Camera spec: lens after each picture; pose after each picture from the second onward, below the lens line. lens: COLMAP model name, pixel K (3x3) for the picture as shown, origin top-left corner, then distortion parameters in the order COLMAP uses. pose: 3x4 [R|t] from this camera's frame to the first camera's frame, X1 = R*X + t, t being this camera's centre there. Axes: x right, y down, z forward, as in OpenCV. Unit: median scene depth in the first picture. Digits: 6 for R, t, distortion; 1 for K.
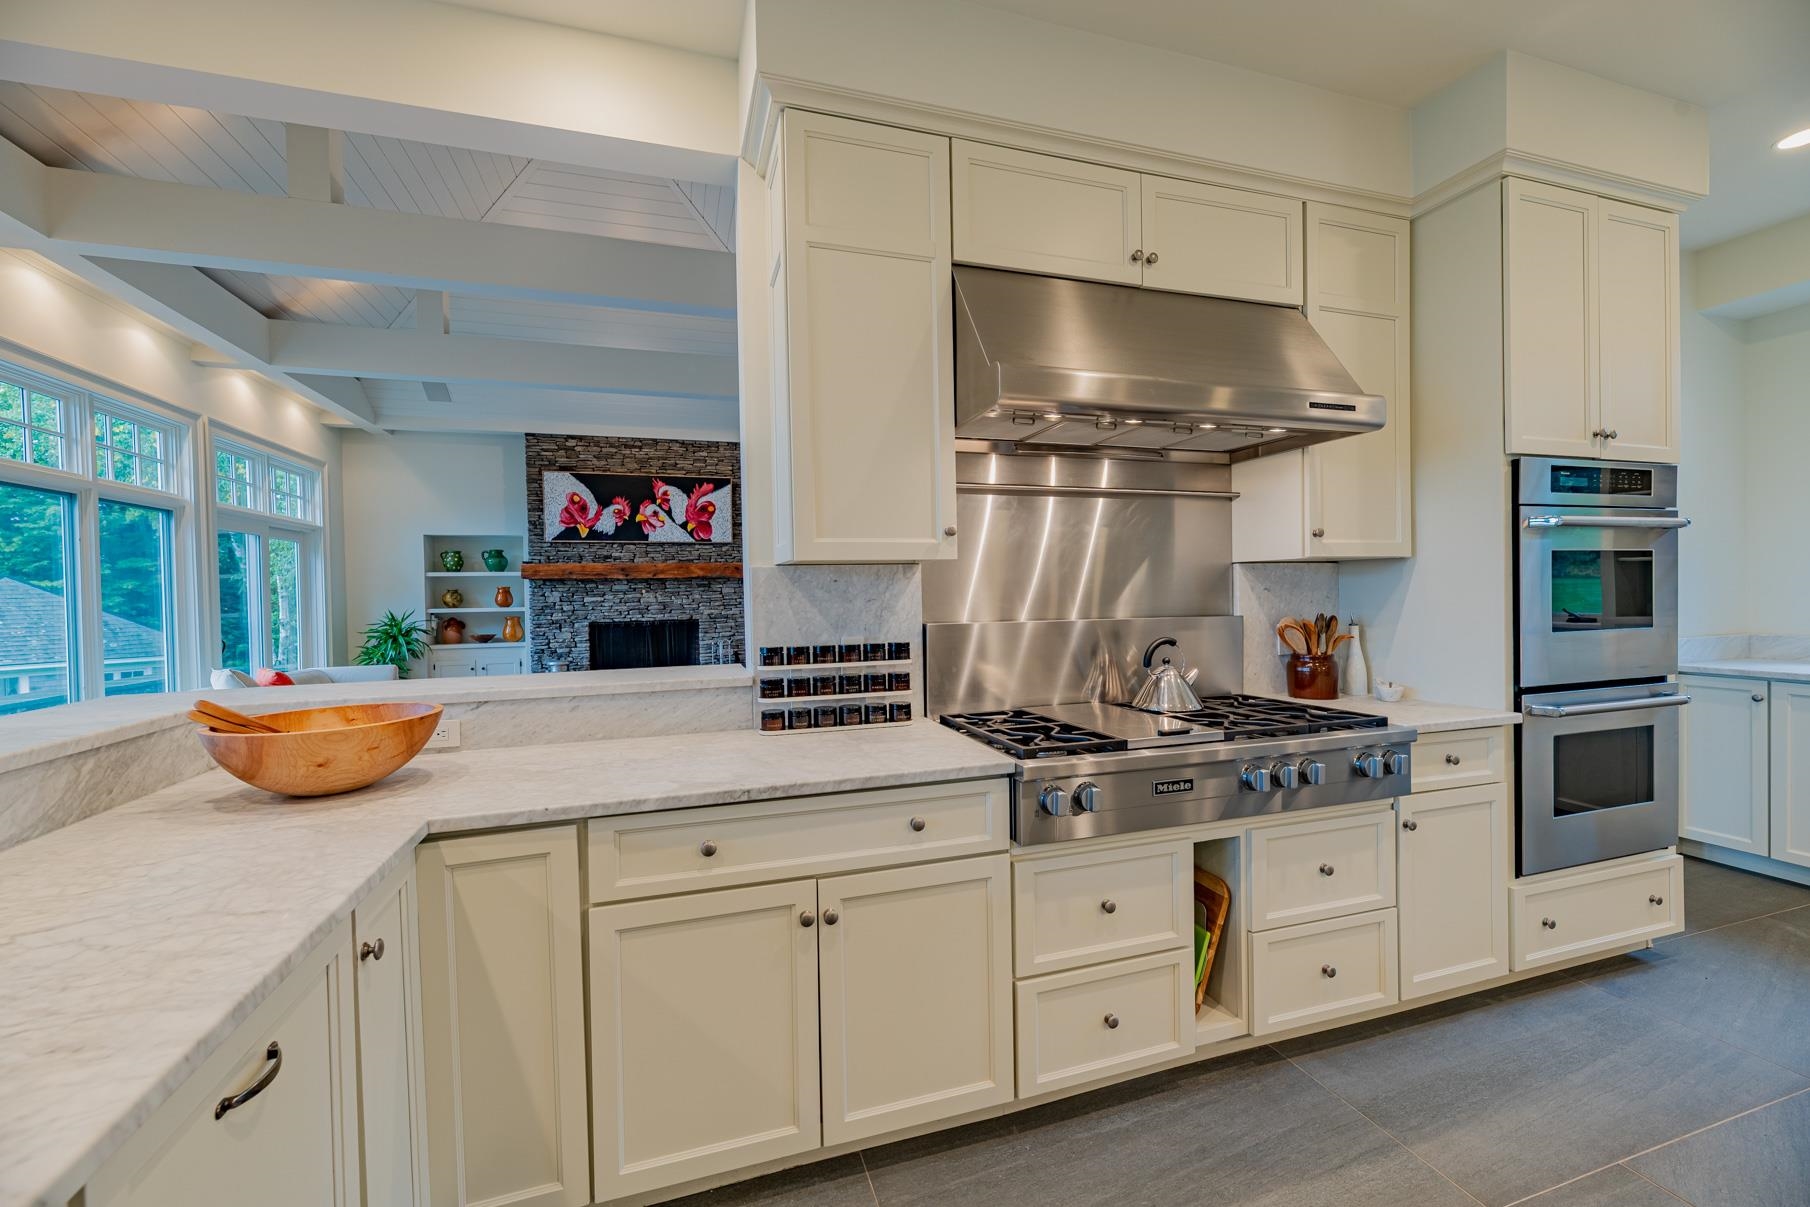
lens RADIAL K [[745.3, 0, 911.3], [0, 745.3, 594.2], [0, 0, 1]] dist [0.015732, -0.003524]
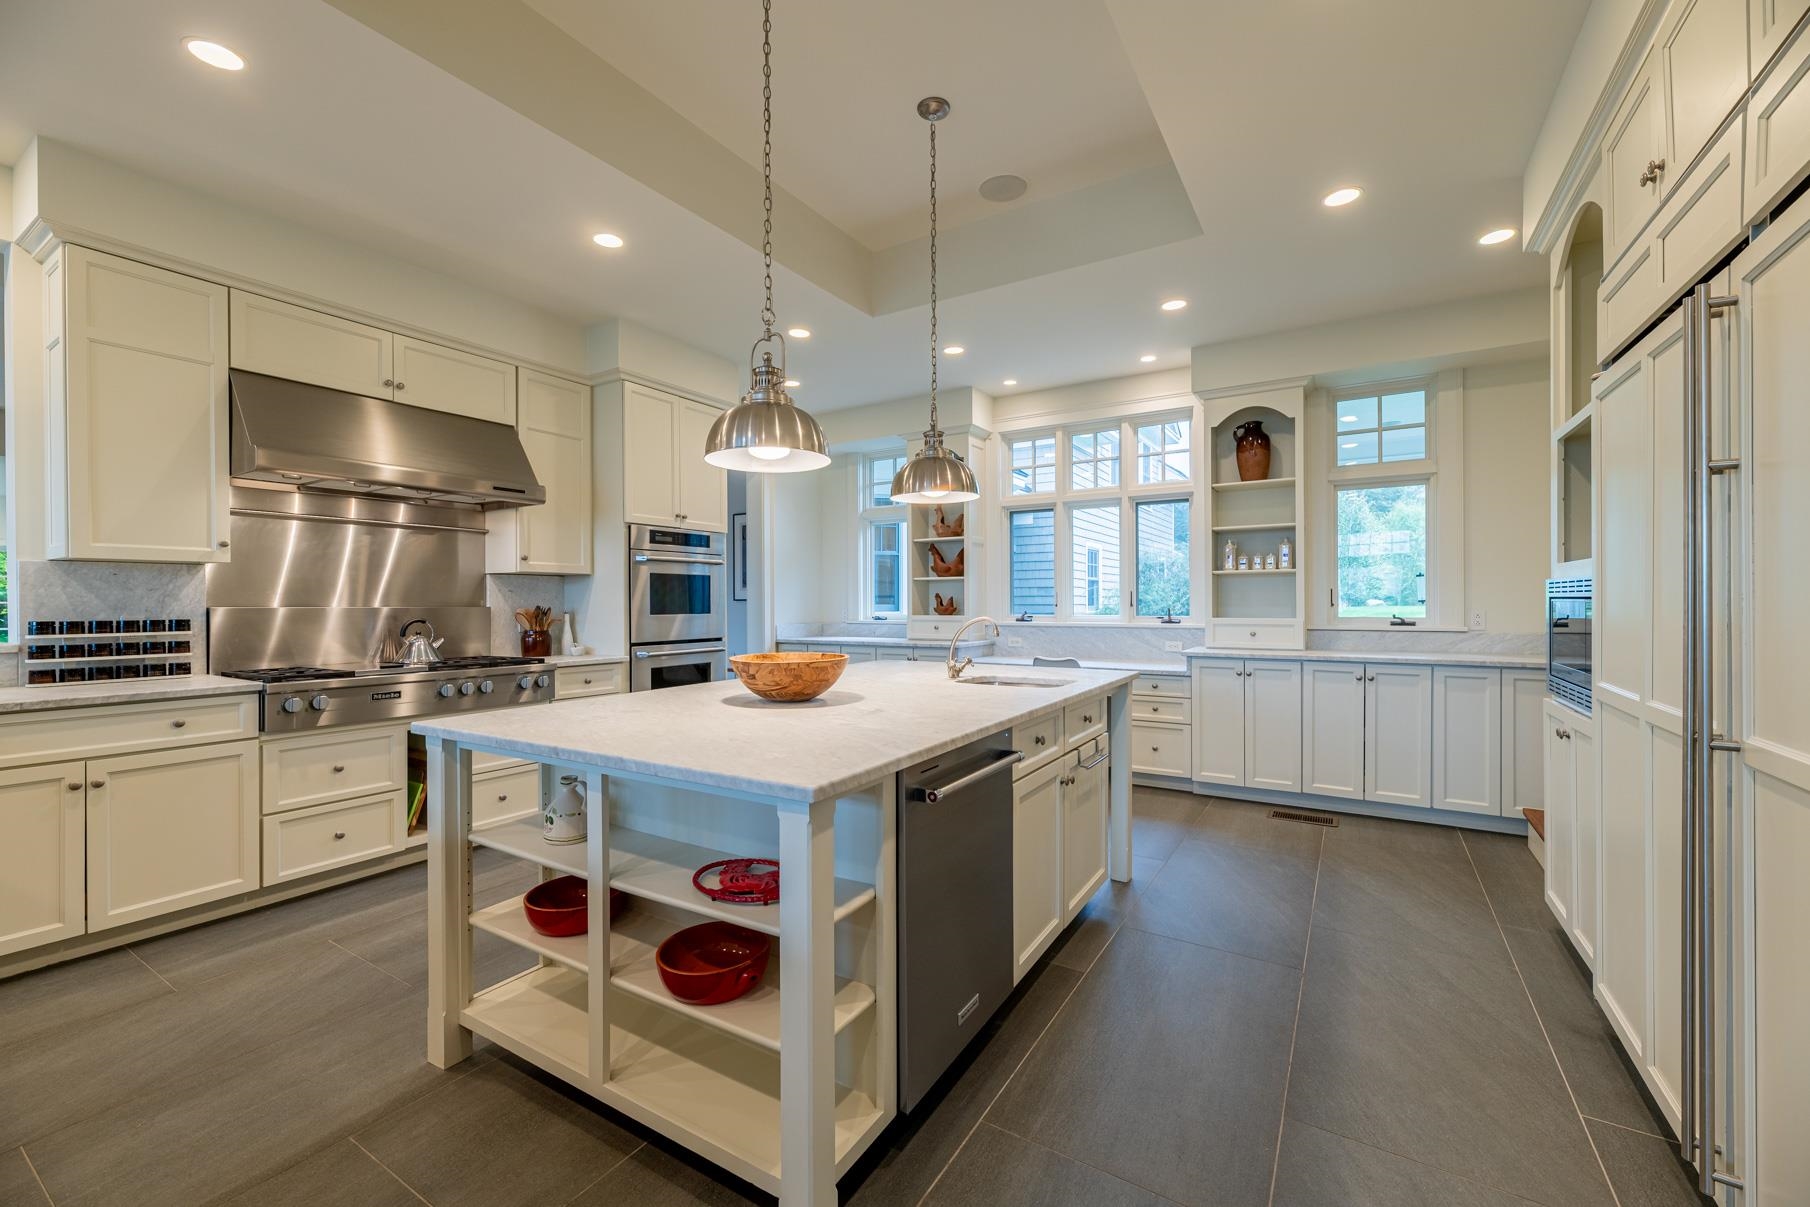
lens RADIAL K [[745.3, 0, 908.7], [0, 745.3, 601.8], [0, 0, 1]] dist [0.015732, -0.003524]
pose [[0.776689, 0.016097, 0.629679, 0.155965], [-0.007240, 0.999836, -0.016629, 0.045249], [-0.629843, 0.008357, 0.776677, -0.975094]]
